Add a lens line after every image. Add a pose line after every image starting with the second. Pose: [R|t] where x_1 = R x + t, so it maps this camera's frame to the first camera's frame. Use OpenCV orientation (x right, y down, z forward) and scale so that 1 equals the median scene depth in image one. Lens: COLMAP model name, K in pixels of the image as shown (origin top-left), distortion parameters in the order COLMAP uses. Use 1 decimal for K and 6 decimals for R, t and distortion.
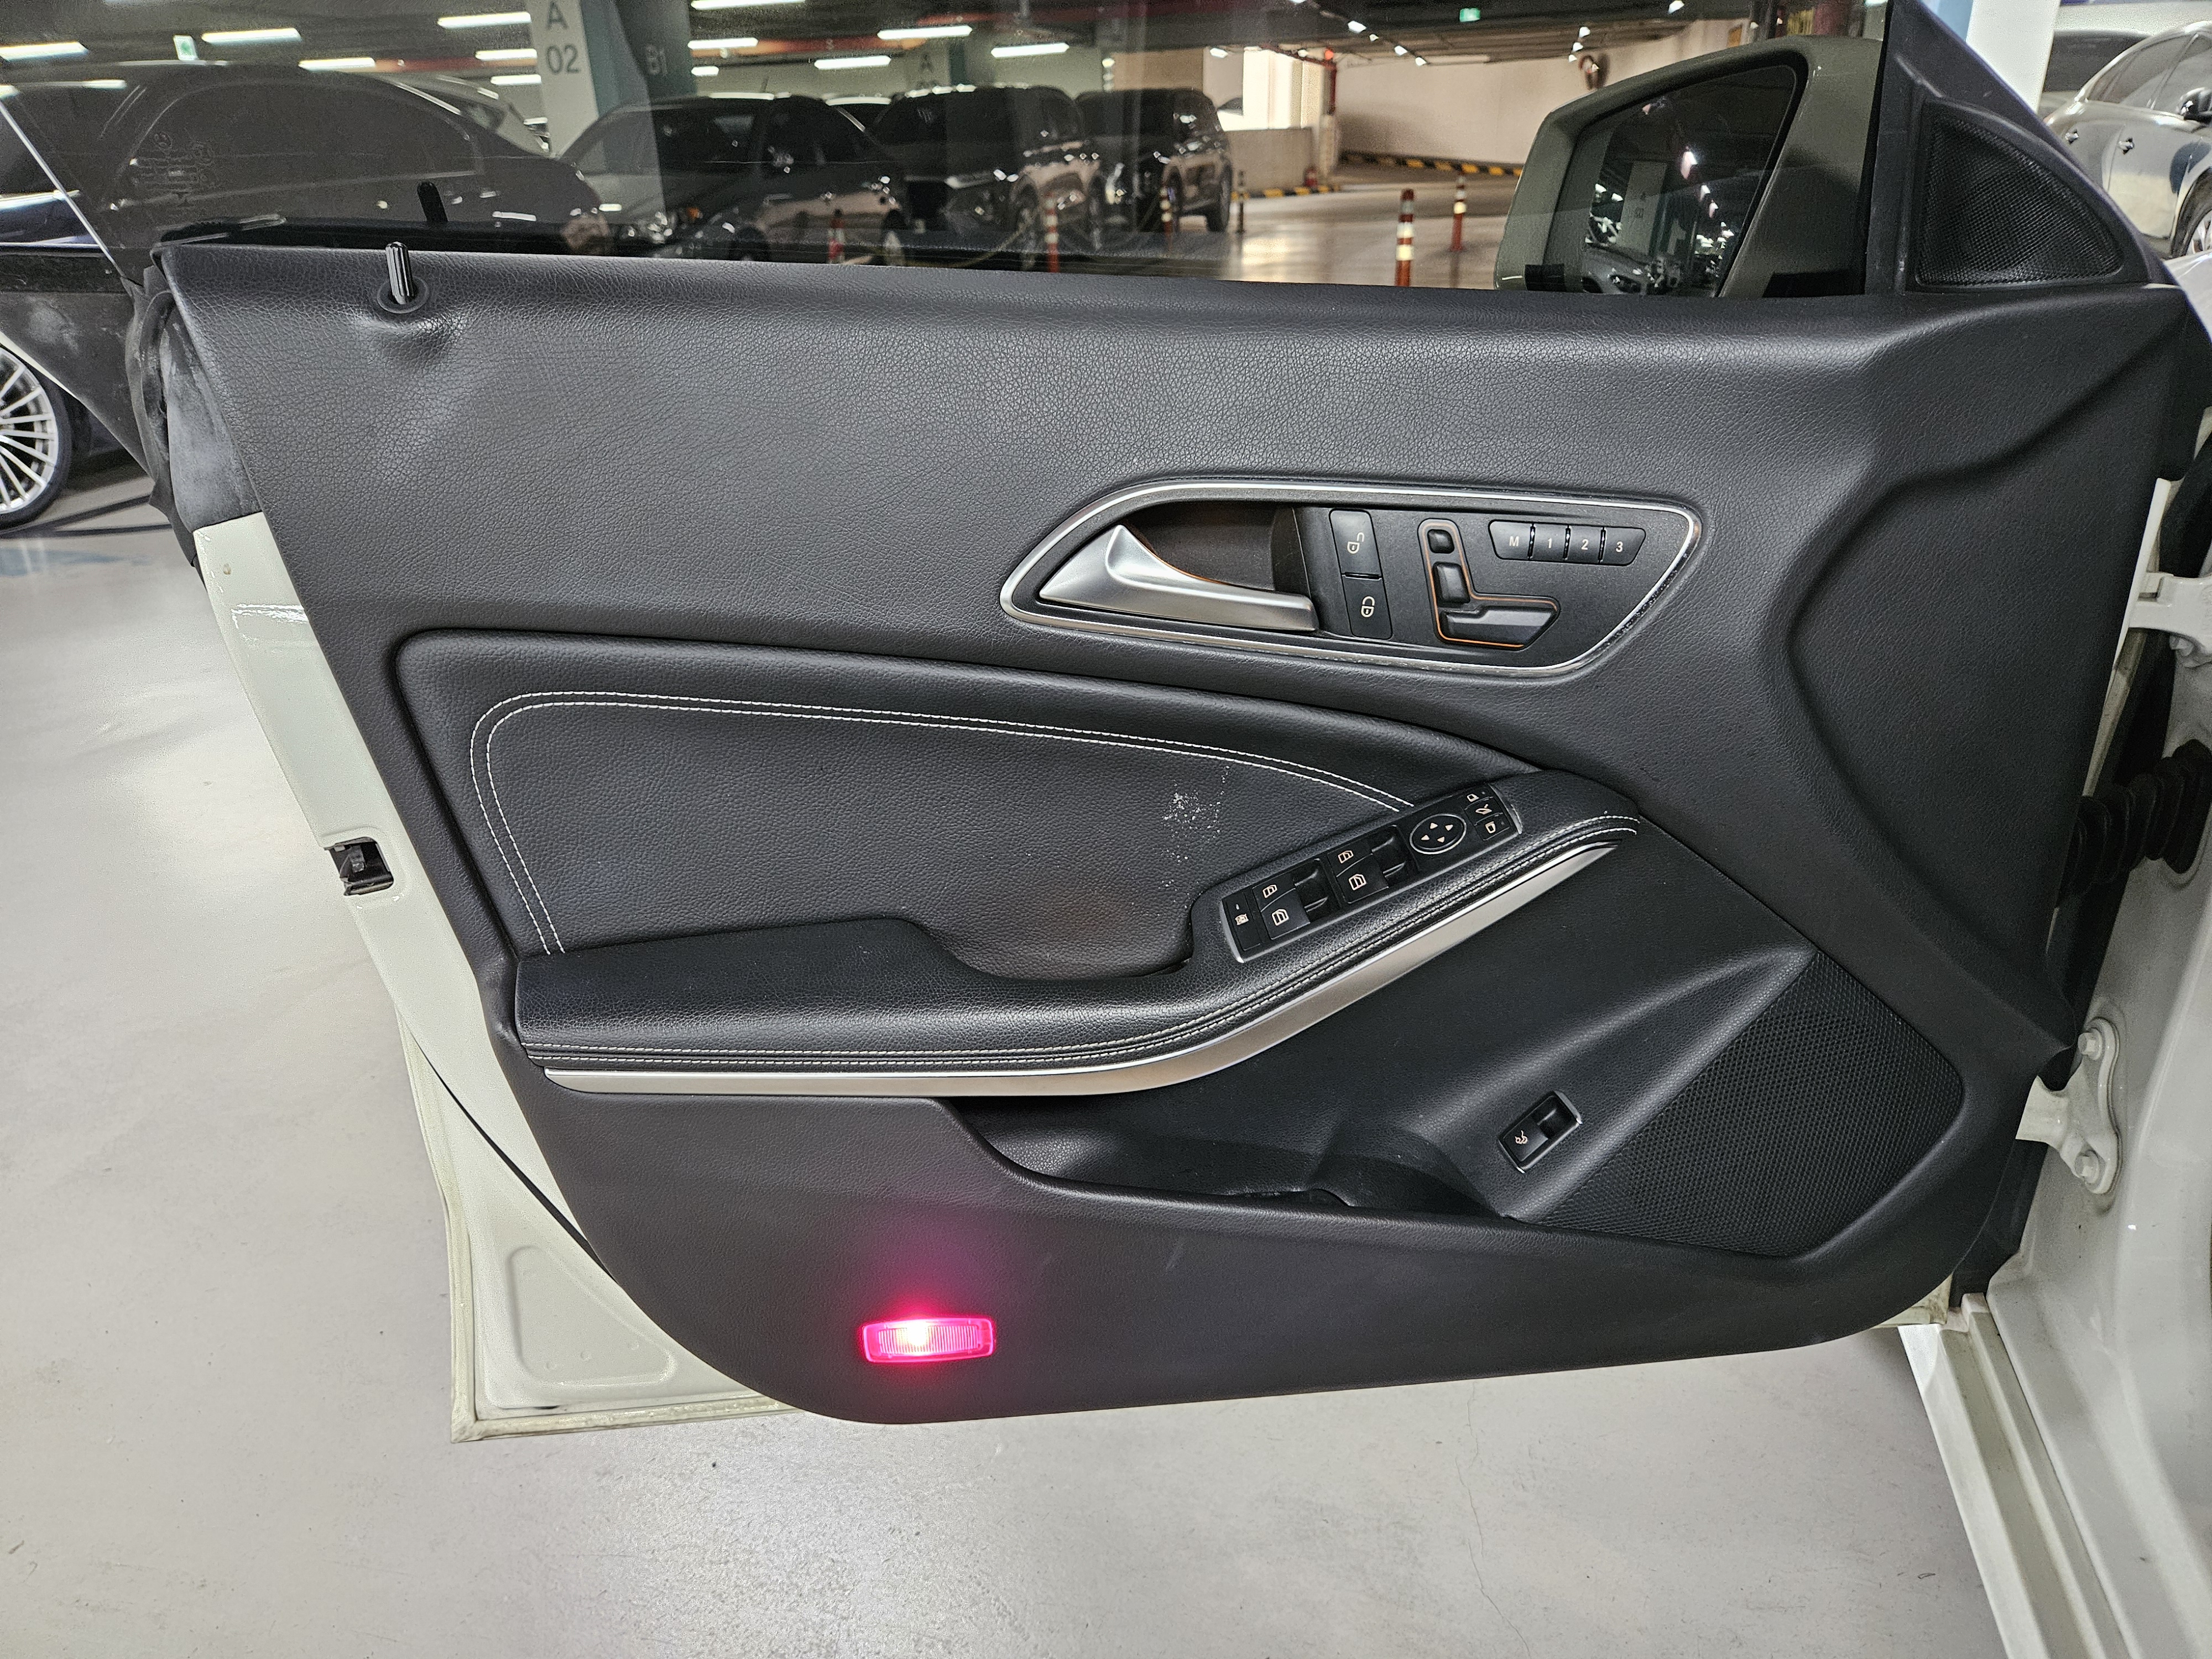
lens RADIAL K [[1499.6, 0, 1110.0], [0, 1499.6, 854.9], [0, 0, 1]] dist [0.053517, -0.050136]
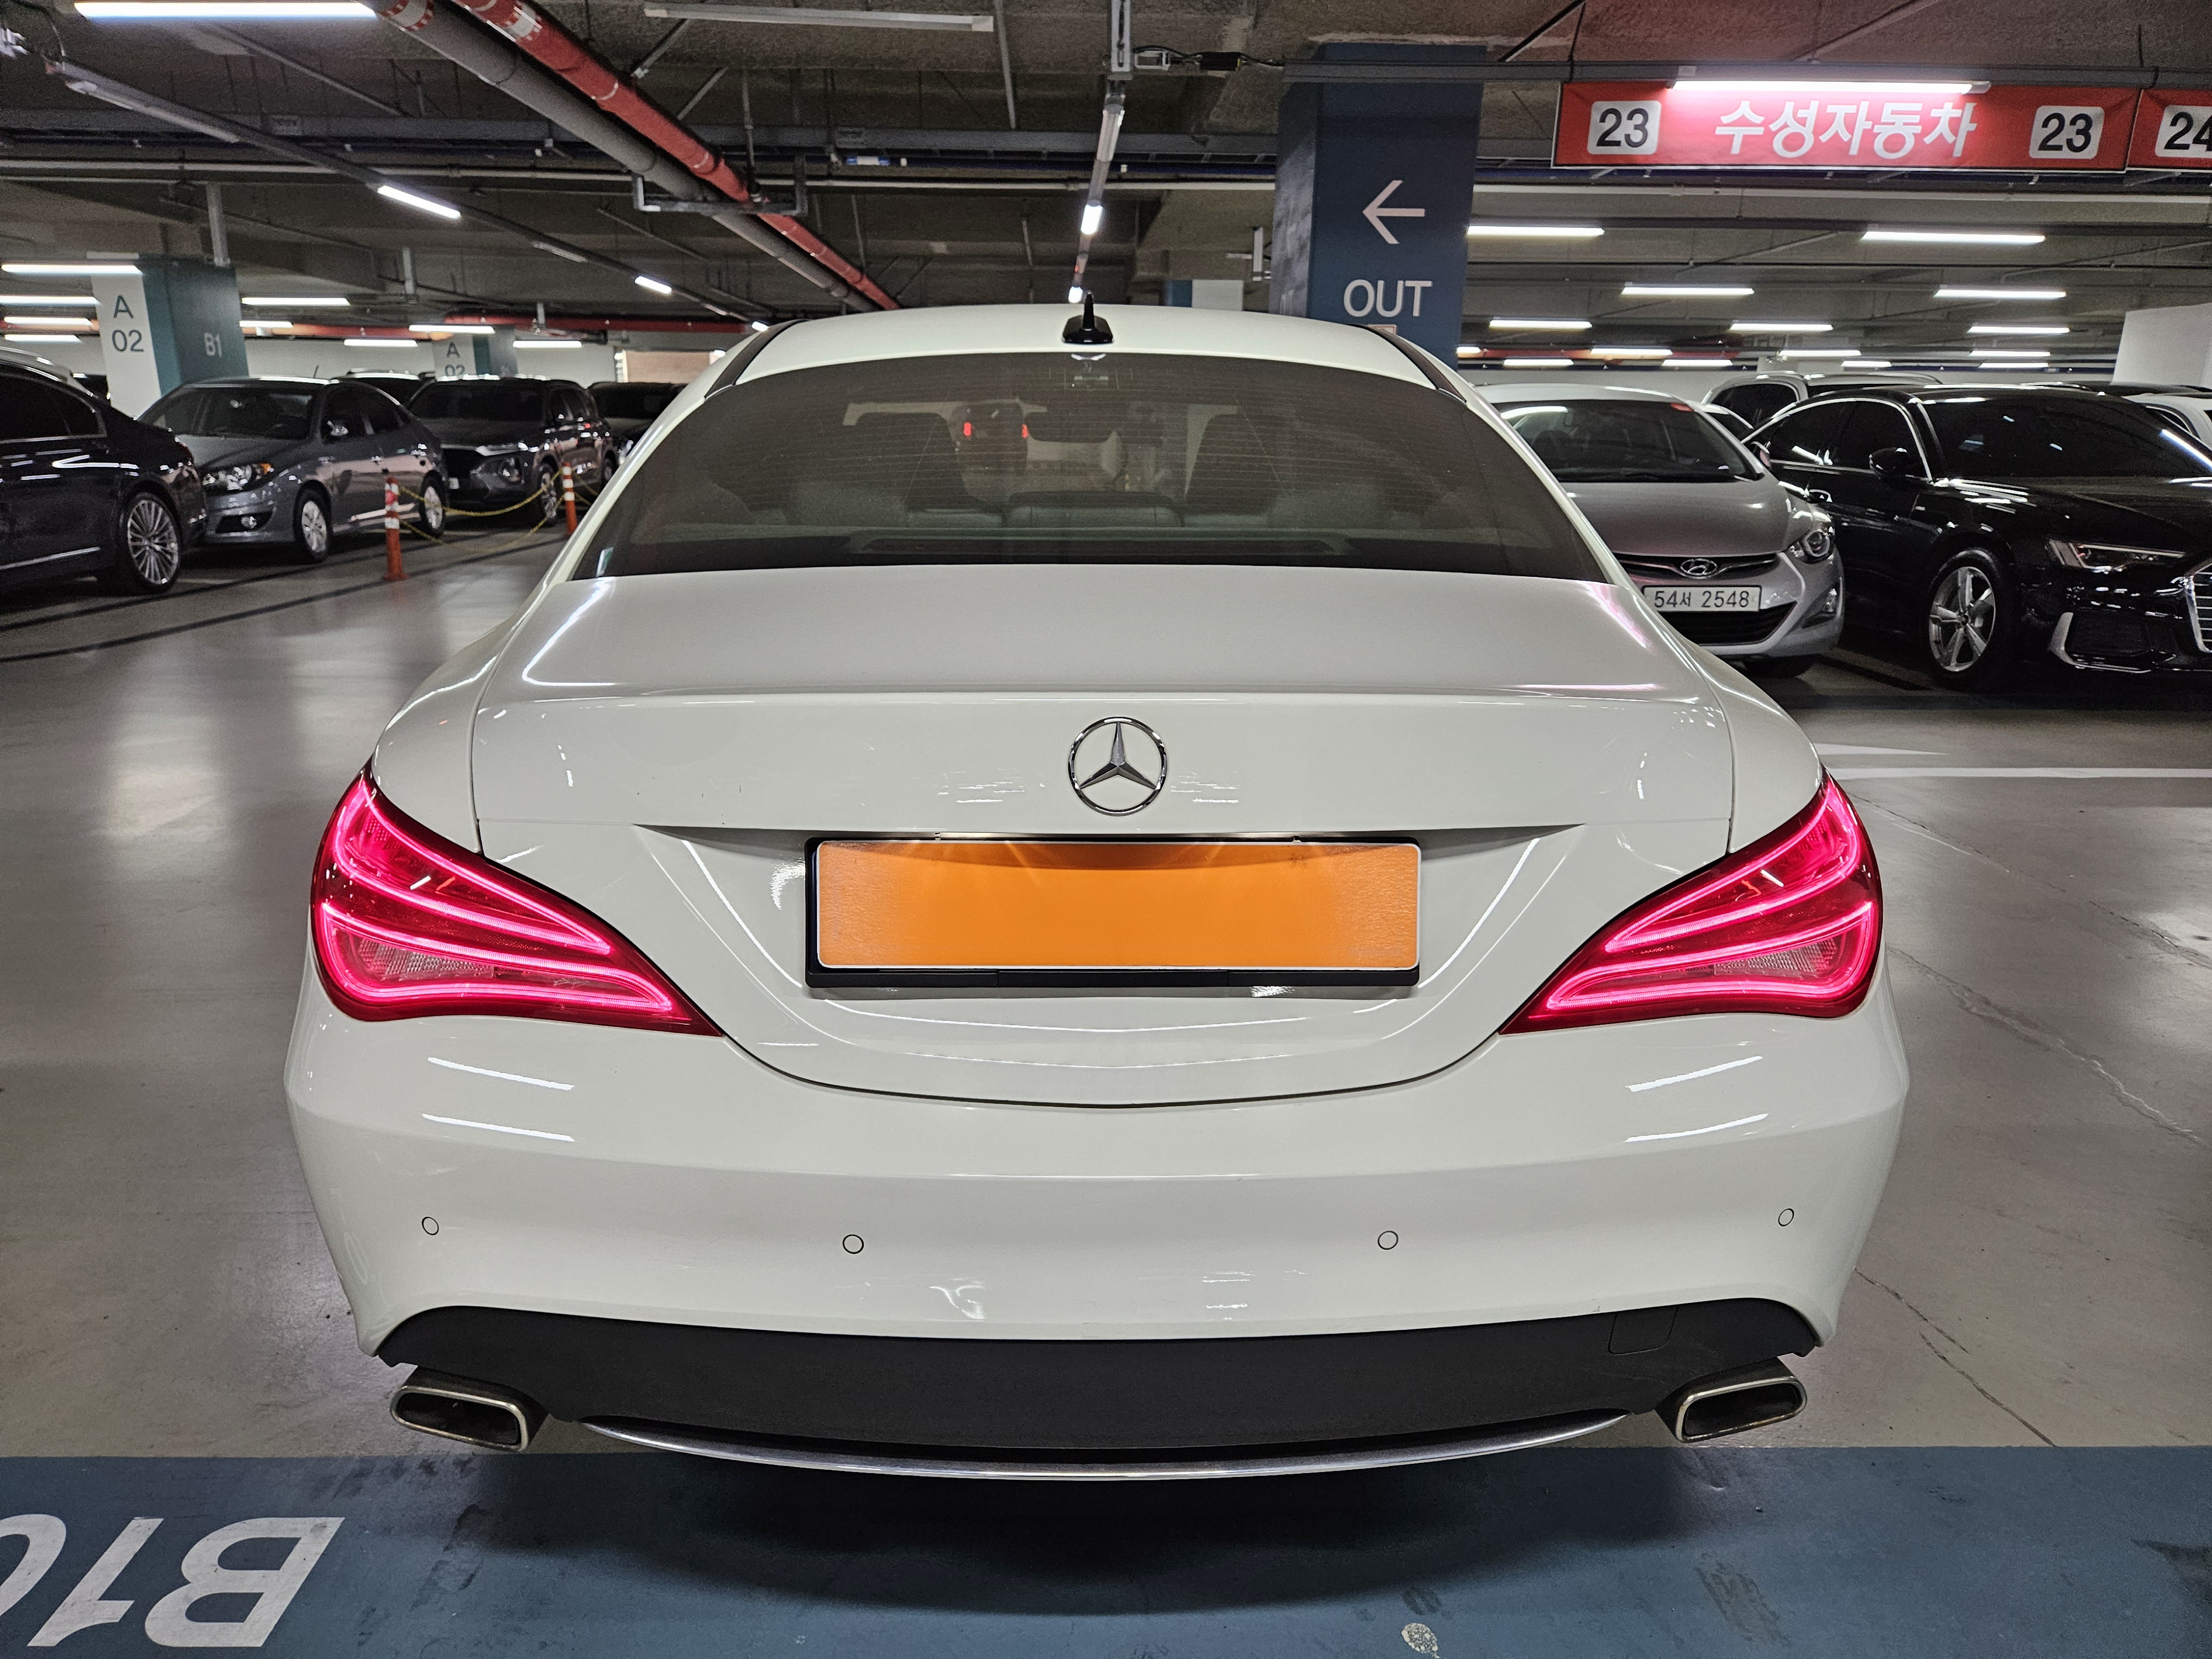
lens RADIAL K [[1470.8, 0, 1099.2], [0, 1470.8, 867.5], [0, 0, 1]] dist [0.040929, -0.036819]
pose [[0.957235, -0.038060, 0.286796, 0.018059], [0.079869, 0.987550, -0.135520, 0.095995], [-0.278068, 0.152631, 0.948358, -0.236666]]
